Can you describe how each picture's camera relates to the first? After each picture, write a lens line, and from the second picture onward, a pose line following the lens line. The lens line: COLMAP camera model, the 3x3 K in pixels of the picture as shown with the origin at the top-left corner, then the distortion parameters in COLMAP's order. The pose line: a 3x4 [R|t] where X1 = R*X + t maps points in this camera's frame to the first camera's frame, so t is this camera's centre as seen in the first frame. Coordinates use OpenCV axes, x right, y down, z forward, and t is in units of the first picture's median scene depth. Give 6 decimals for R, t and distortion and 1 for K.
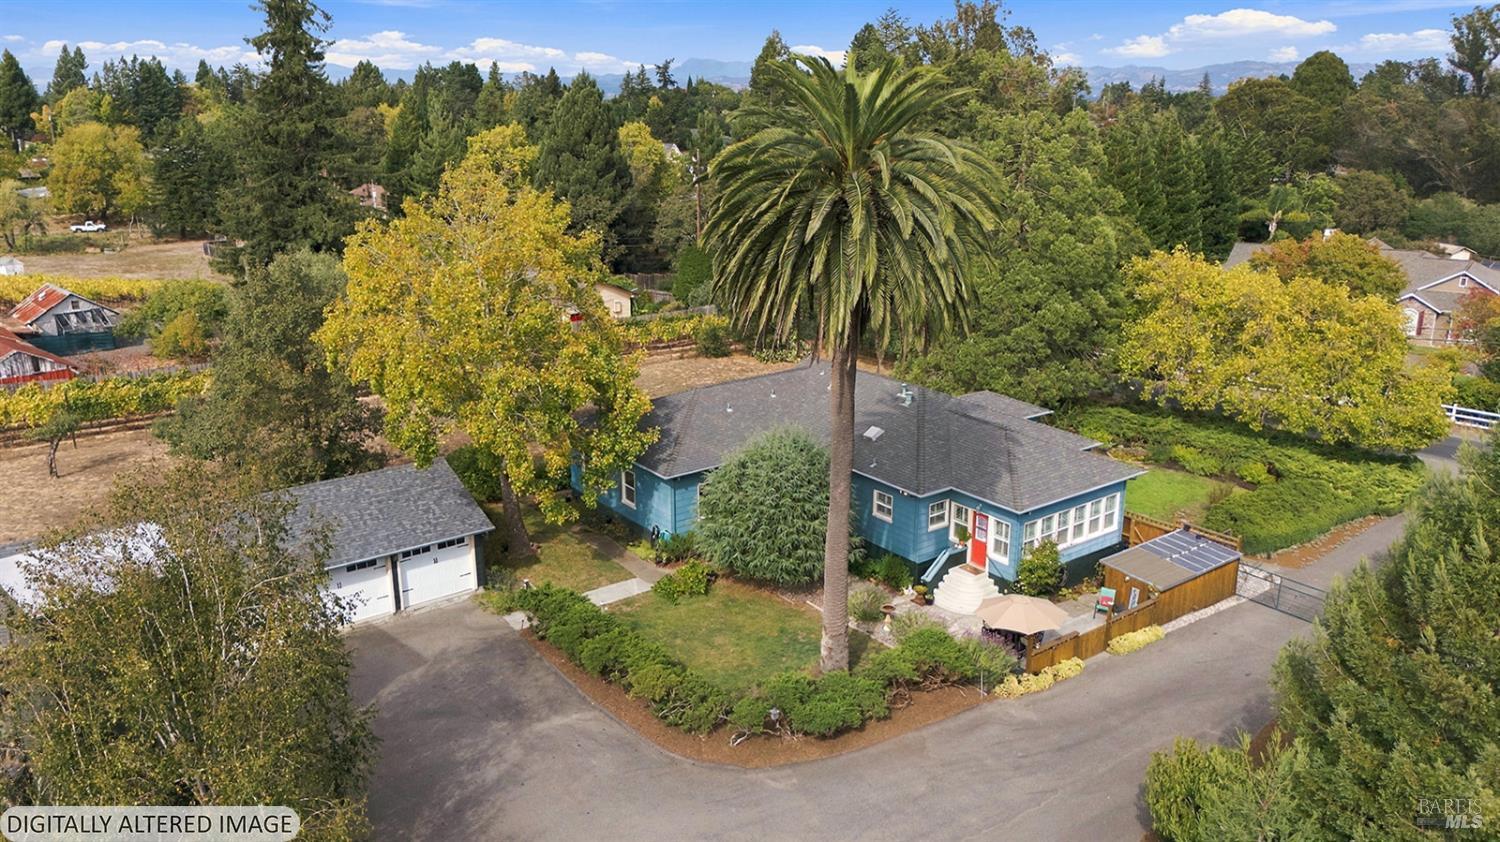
lens RADIAL K [[1102.9, 0, 750.0], [0, 1102.9, 421.0], [0, 0, 1]] dist [0.078337, -0.082709]
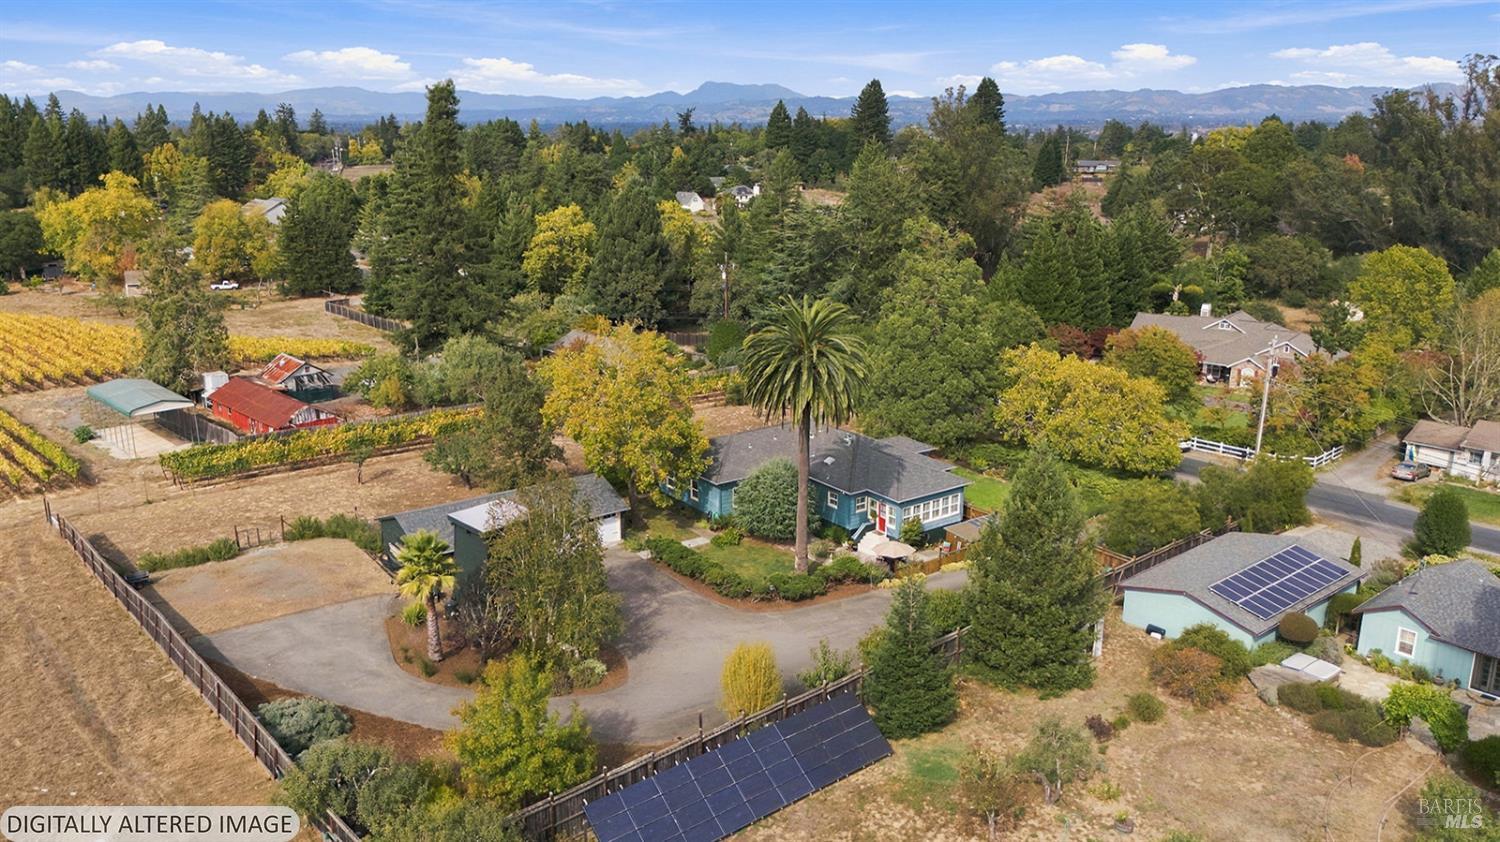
lens RADIAL K [[1102.9, 0, 750.0], [0, 1102.9, 421.0], [0, 0, 1]] dist [0.078337, -0.082709]
pose [[0.999906, 0.004413, -0.012963, 0.004303], [-0.004654, 0.999816, -0.018627, -0.021262], [0.012878, 0.018685, 0.999742, -0.880258]]
